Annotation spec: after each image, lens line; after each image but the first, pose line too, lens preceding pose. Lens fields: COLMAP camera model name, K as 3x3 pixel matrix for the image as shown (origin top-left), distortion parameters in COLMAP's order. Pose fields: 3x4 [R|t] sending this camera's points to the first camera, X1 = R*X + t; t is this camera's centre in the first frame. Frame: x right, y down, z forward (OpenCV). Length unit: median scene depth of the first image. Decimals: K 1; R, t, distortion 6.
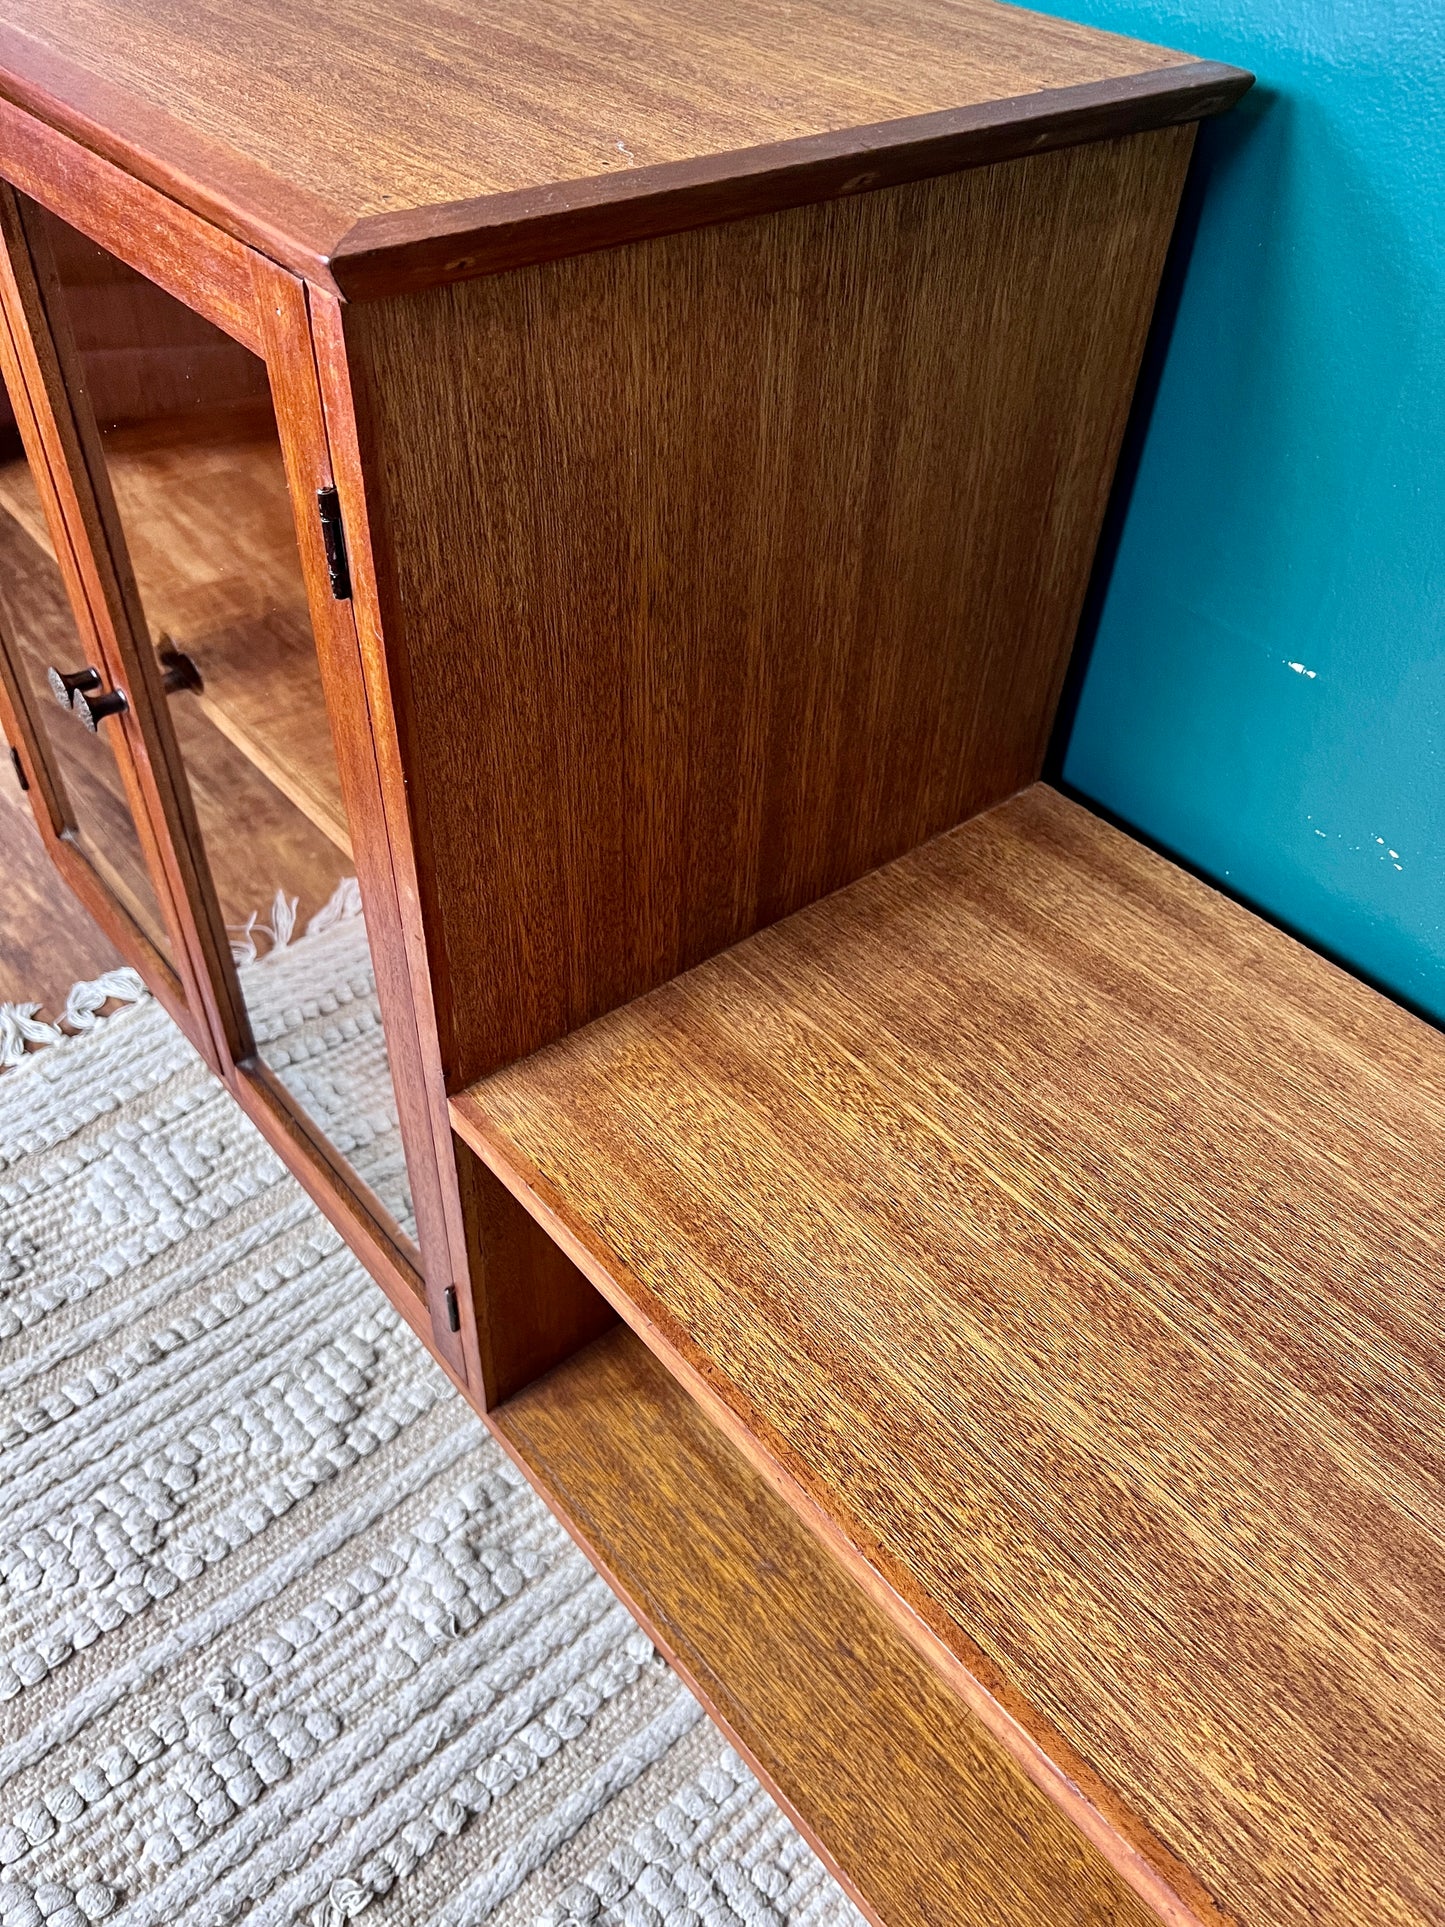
lens RADIAL K [[1471.6, 0, 729.0], [0, 1471.6, 982.3], [0, 0, 1]] dist [0.042214, -0.045645]
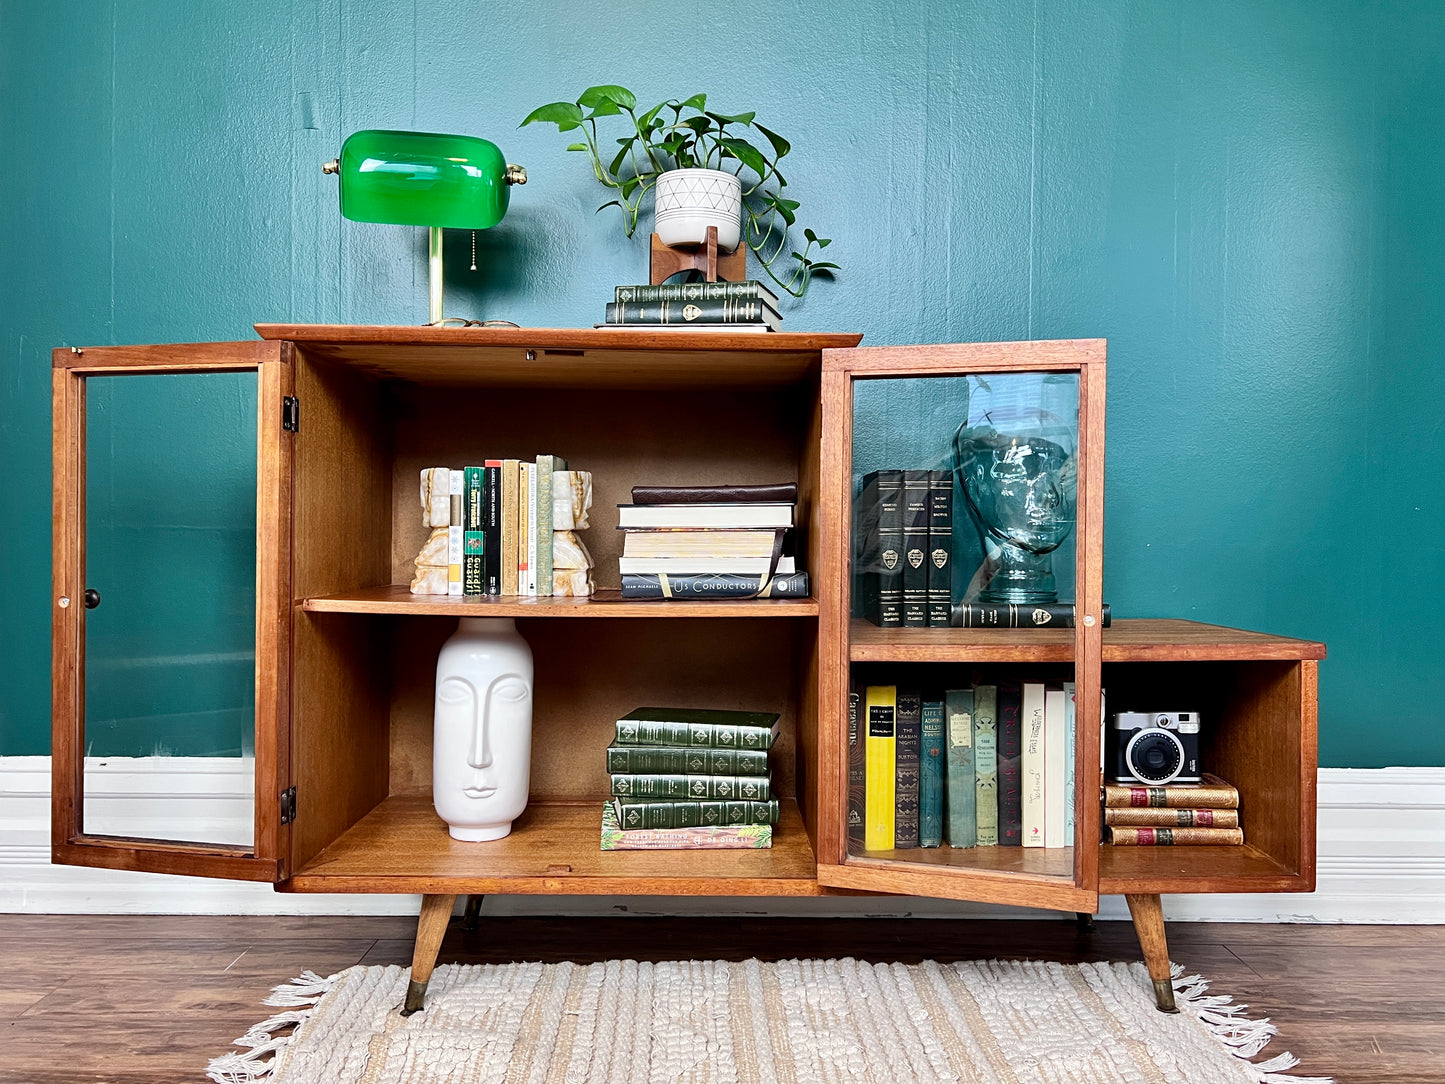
lens RADIAL K [[1103.5, 0, 726.6], [0, 1103.5, 542.4], [0, 0, 1]] dist [0.042214, -0.045645]
pose [[0.634230, -0.049645, 0.771549, -1.393288], [0.549324, 0.731174, -0.404509, 0.481257], [-0.544055, 0.680382, 0.491004, 0.018935]]
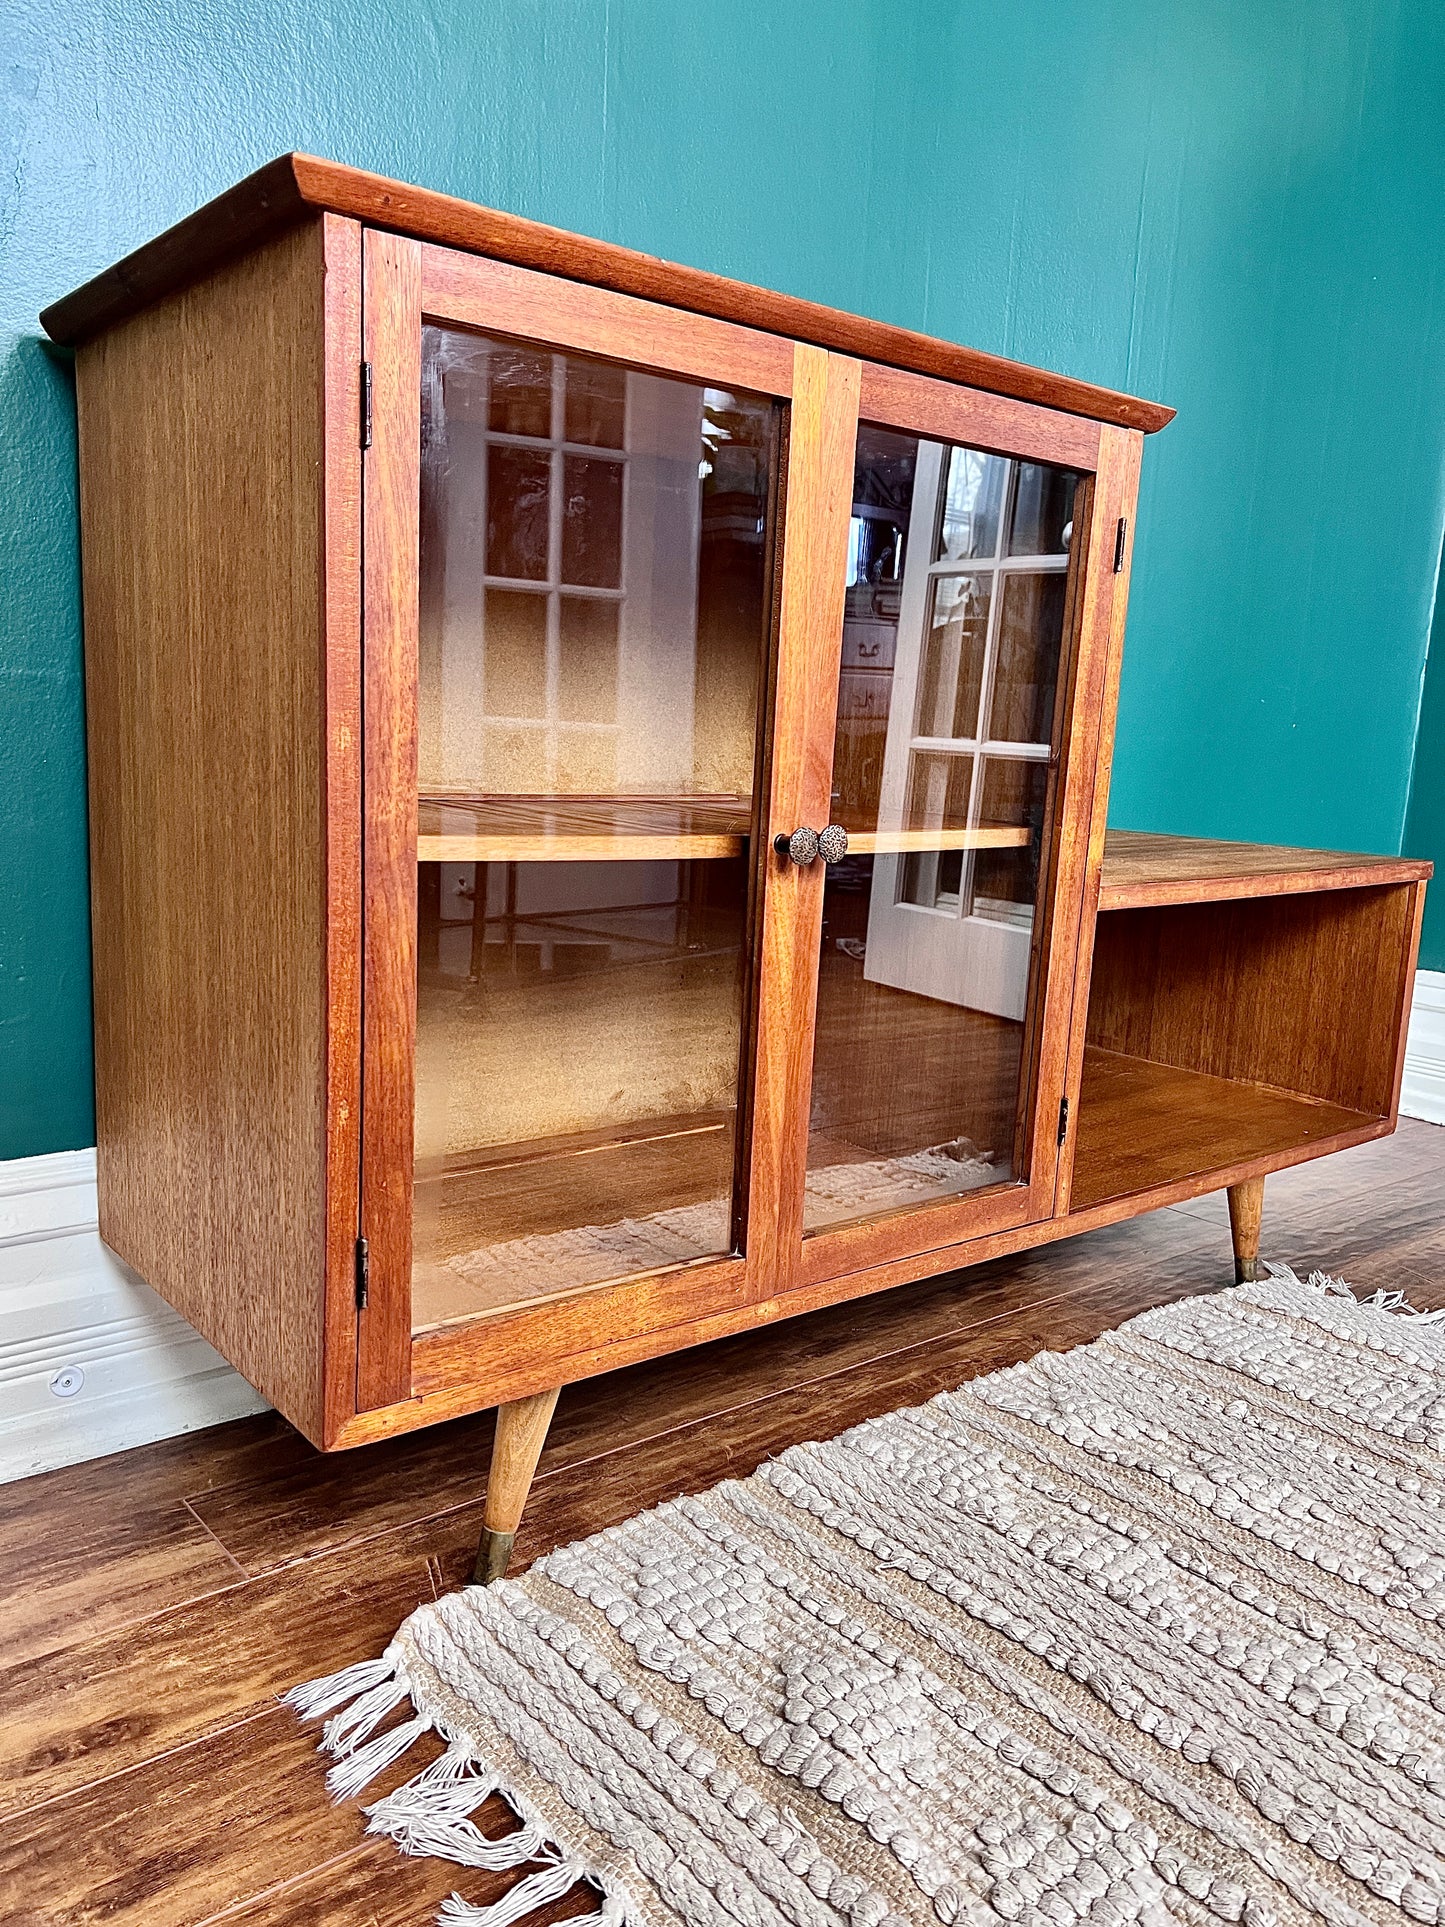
lens RADIAL K [[1471.6, 0, 720.4], [0, 1471.6, 976.9], [0, 0, 1]] dist [0.042214, -0.045645]
pose [[0.020549, -0.223891, 0.974398, -1.502620], [0.654910, 0.739412, 0.156086, -0.318583], [-0.755427, 0.634936, 0.161822, 0.860618]]
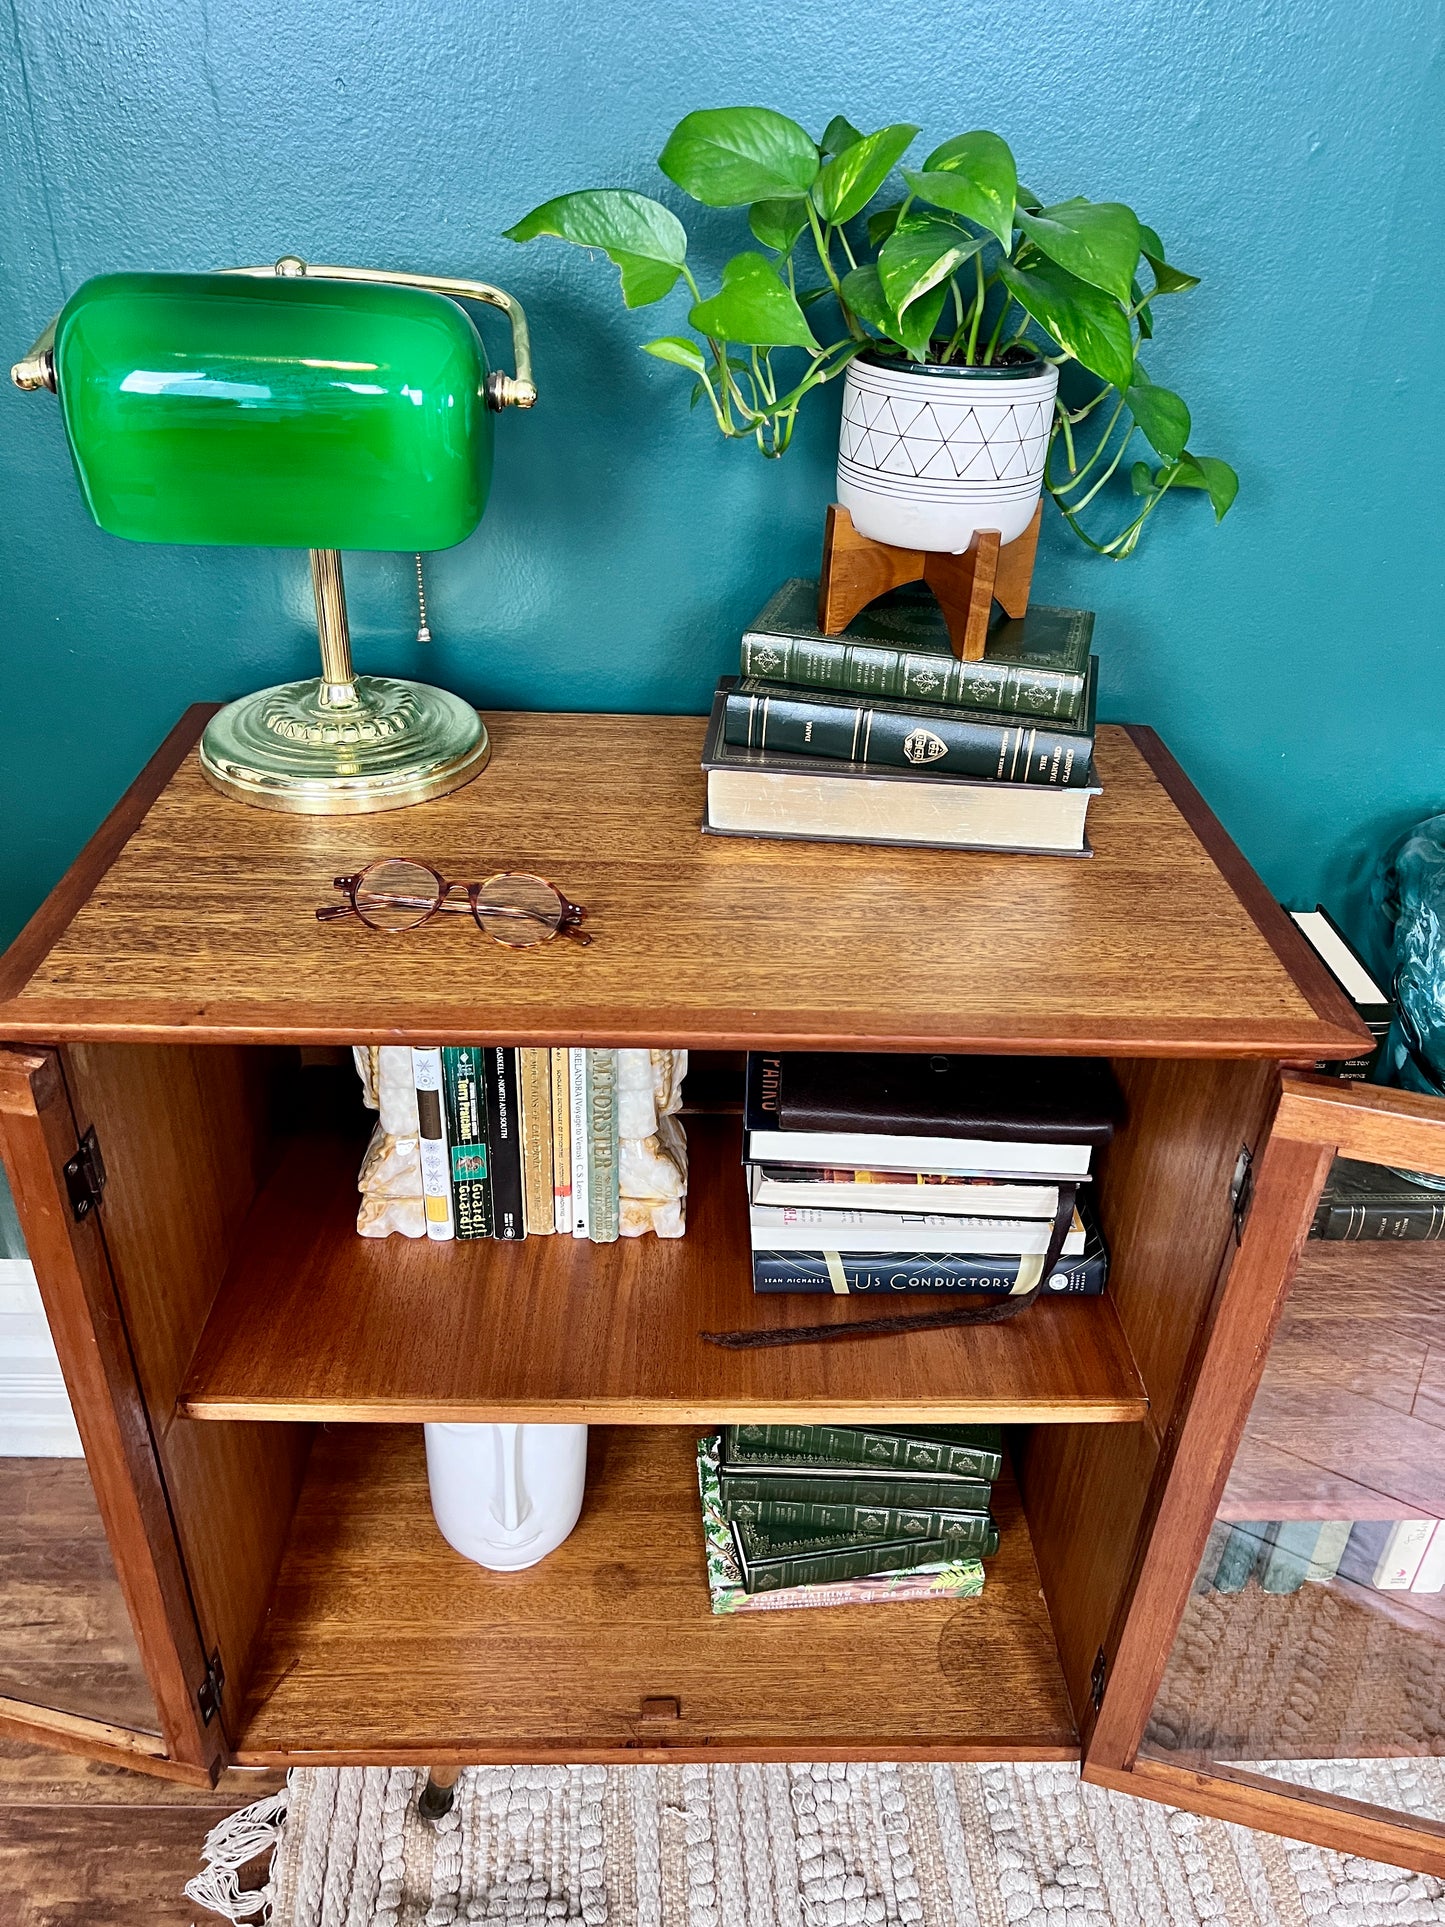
lens RADIAL K [[1471.6, 0, 715.1], [0, 1471.6, 974.3], [0, 0, 1]] dist [0.042214, -0.045645]
pose [[0.627437, -0.437341, 0.644249, -0.899364], [0.535951, 0.842759, 0.050133, -0.503999], [-0.564872, 0.313830, 0.763171, 0.001749]]
